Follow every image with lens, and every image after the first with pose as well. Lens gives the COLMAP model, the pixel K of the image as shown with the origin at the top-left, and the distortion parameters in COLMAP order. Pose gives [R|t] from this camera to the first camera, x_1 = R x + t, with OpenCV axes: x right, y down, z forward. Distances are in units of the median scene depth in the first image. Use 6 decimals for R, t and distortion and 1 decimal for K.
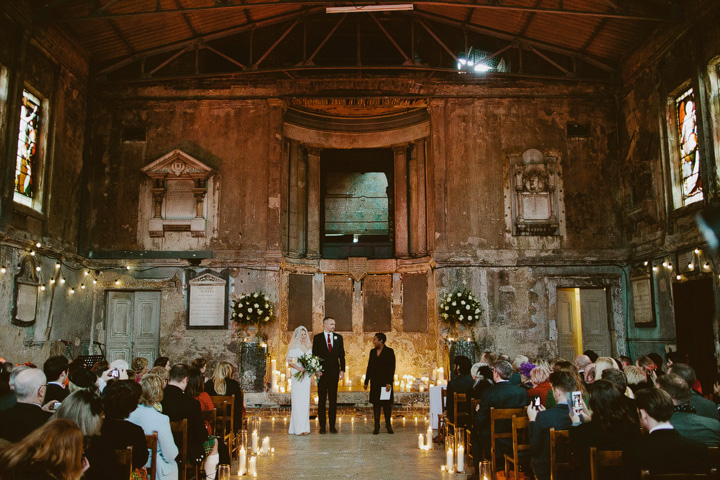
lens RADIAL K [[620.7, 0, 380.6], [0, 620.7, 236.5], [0, 0, 1]] dist [-0.053482, 0.046681]
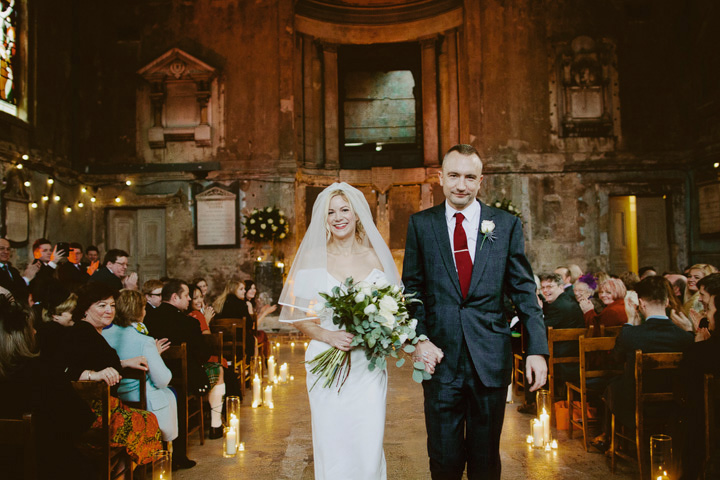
lens RADIAL K [[620.7, 0, 380.6], [0, 620.7, 236.5], [0, 0, 1]] dist [-0.053482, 0.046681]
pose [[0.999382, -0.013282, -0.032557, -0.011544], [0.016857, 0.993553, 0.112106, 0.034923], [0.030858, -0.112585, 0.993163, 0.107749]]
